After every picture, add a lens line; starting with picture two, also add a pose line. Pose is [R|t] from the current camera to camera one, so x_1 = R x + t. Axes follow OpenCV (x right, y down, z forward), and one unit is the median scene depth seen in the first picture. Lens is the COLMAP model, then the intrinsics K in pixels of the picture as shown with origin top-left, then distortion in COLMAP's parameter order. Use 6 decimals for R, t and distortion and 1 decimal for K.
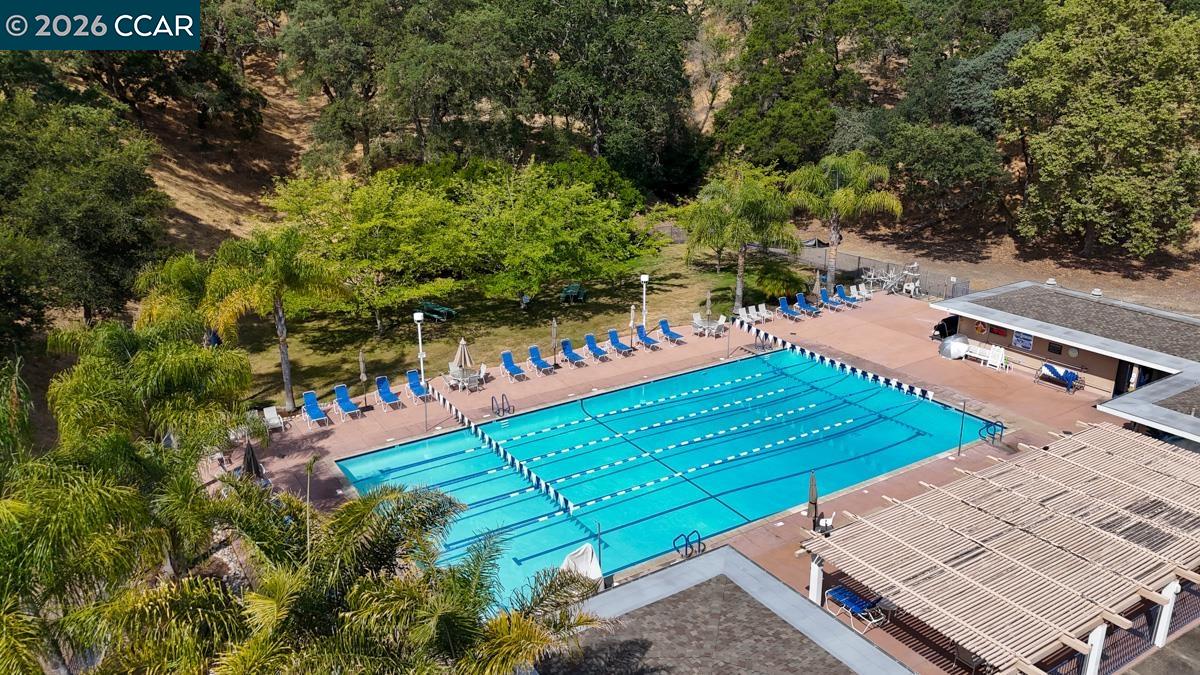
lens RADIAL K [[874.3, 0, 600.0], [0, 874.3, 337.5], [0, 0, 1]] dist [0.098433, -0.109700]
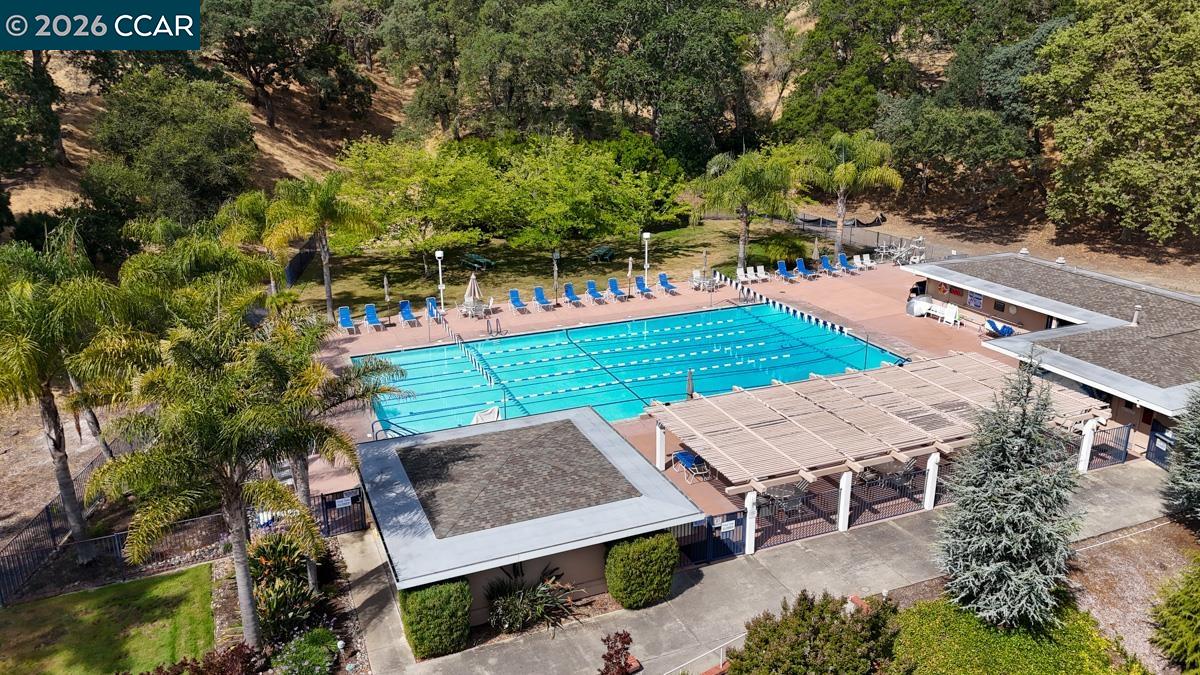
lens RADIAL K [[874.3, 0, 600.0], [0, 874.3, 337.5], [0, 0, 1]] dist [0.098433, -0.109700]
pose [[0.985515, 0.054114, -0.160723, 0.160938], [-0.054704, 0.998502, 0.000754, 0.059388], [0.160523, 0.008049, 0.986999, -0.116037]]
